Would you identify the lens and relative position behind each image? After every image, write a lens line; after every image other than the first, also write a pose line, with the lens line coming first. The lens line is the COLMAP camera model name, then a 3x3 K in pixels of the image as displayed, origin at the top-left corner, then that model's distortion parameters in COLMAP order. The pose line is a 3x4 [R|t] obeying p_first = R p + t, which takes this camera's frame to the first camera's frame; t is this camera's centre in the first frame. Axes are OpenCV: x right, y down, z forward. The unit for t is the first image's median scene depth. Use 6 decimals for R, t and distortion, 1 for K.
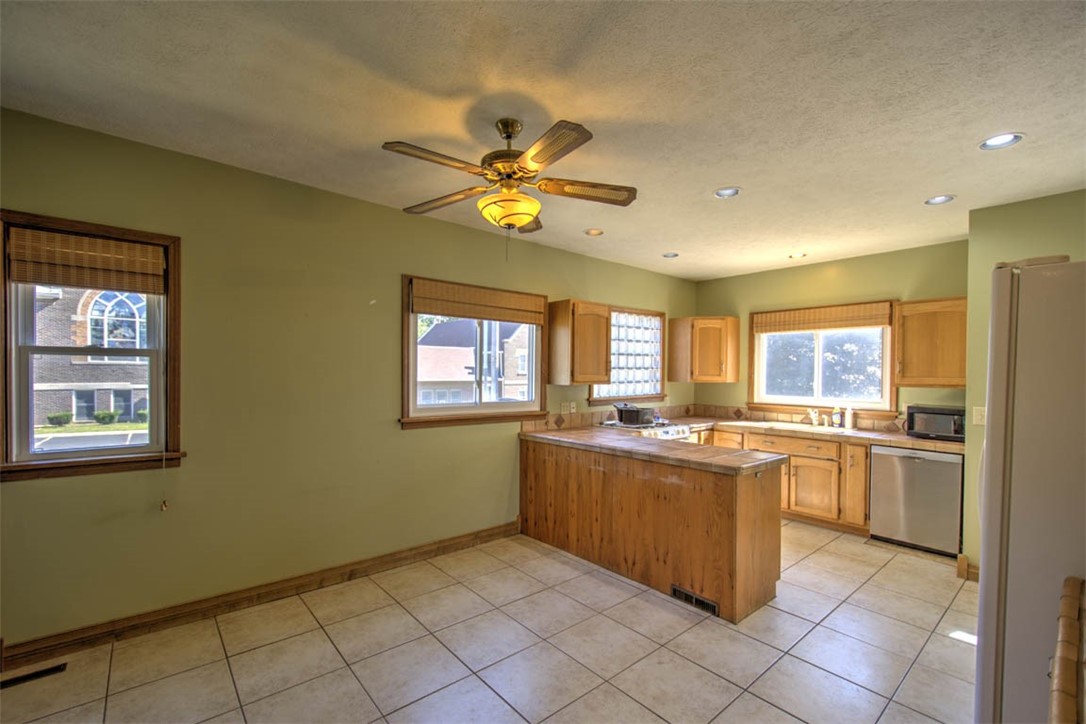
lens RADIAL K [[464.2, 0, 540.7], [0, 464.2, 376.1], [0, 0, 1]] dist [0.015851, -0.000100]
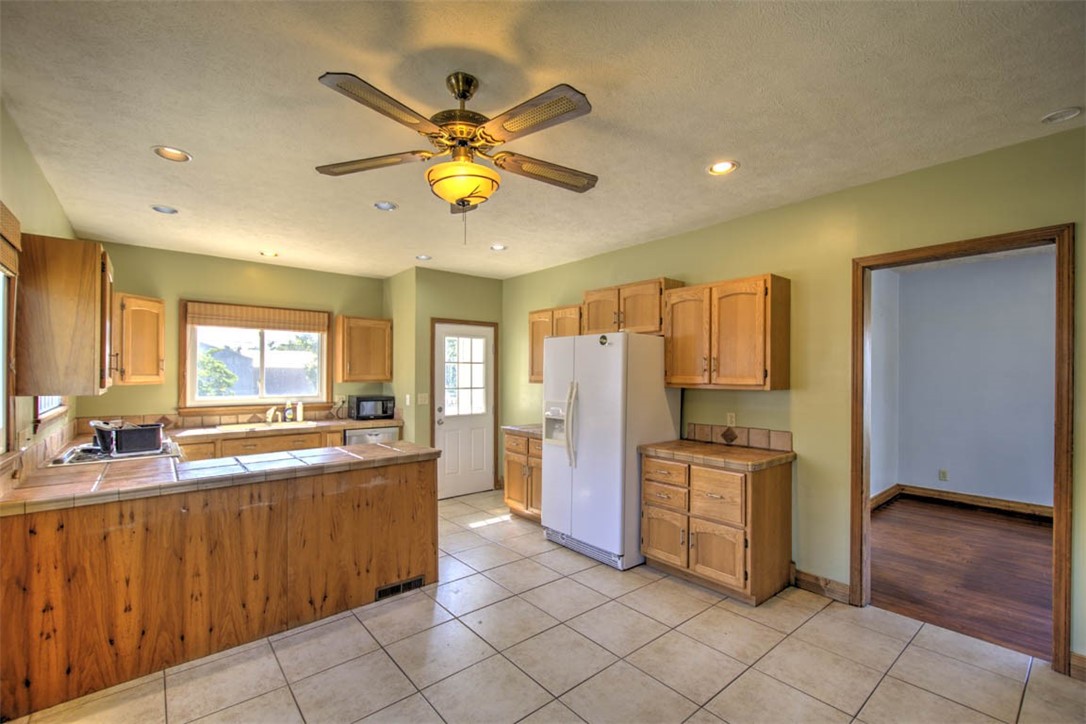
lens RADIAL K [[468.4, 0, 543.3], [0, 468.4, 374.9], [0, 0, 1]] dist [0.000420, -0.000250]
pose [[0.003832, -0.010375, 0.999939, -0.604280], [0.005594, 0.999931, 0.010353, -0.008841], [-0.999977, 0.005554, 0.003890, 0.558955]]
